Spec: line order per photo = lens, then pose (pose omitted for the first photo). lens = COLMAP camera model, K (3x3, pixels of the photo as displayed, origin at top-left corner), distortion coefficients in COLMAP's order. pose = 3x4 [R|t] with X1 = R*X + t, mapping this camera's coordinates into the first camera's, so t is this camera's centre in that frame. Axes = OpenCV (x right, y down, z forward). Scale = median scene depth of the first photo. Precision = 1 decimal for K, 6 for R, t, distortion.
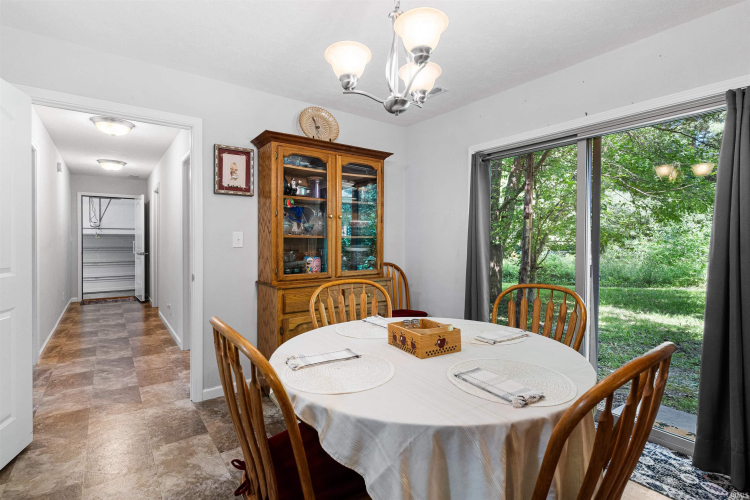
lens RADIAL K [[363.3, 0, 378.7], [0, 363.3, 245.6], [0, 0, 1]] dist [0.000034, 0.000041]
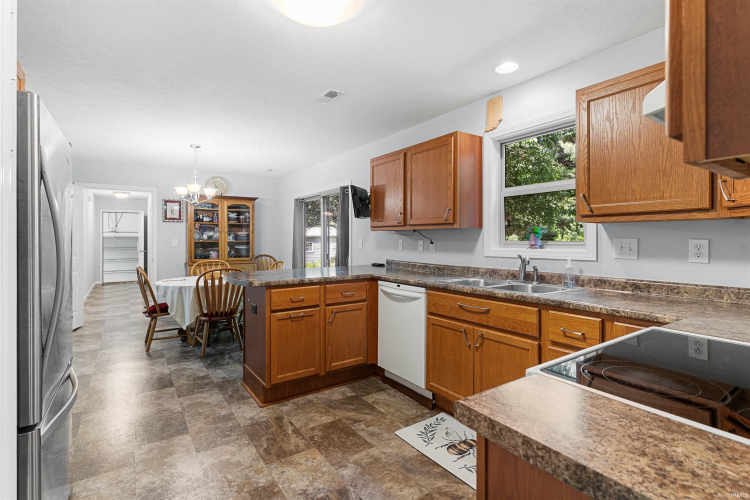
lens RADIAL K [[359.7, 0, 371.9], [0, 359.7, 239.2], [0, 0, 1]] dist [0.003195, 0.001126]
pose [[0.999063, -0.005246, -0.042961, 0.733891], [0.004642, 0.999889, -0.014145, -0.002408], [0.043031, 0.013932, 0.998977, -0.902121]]
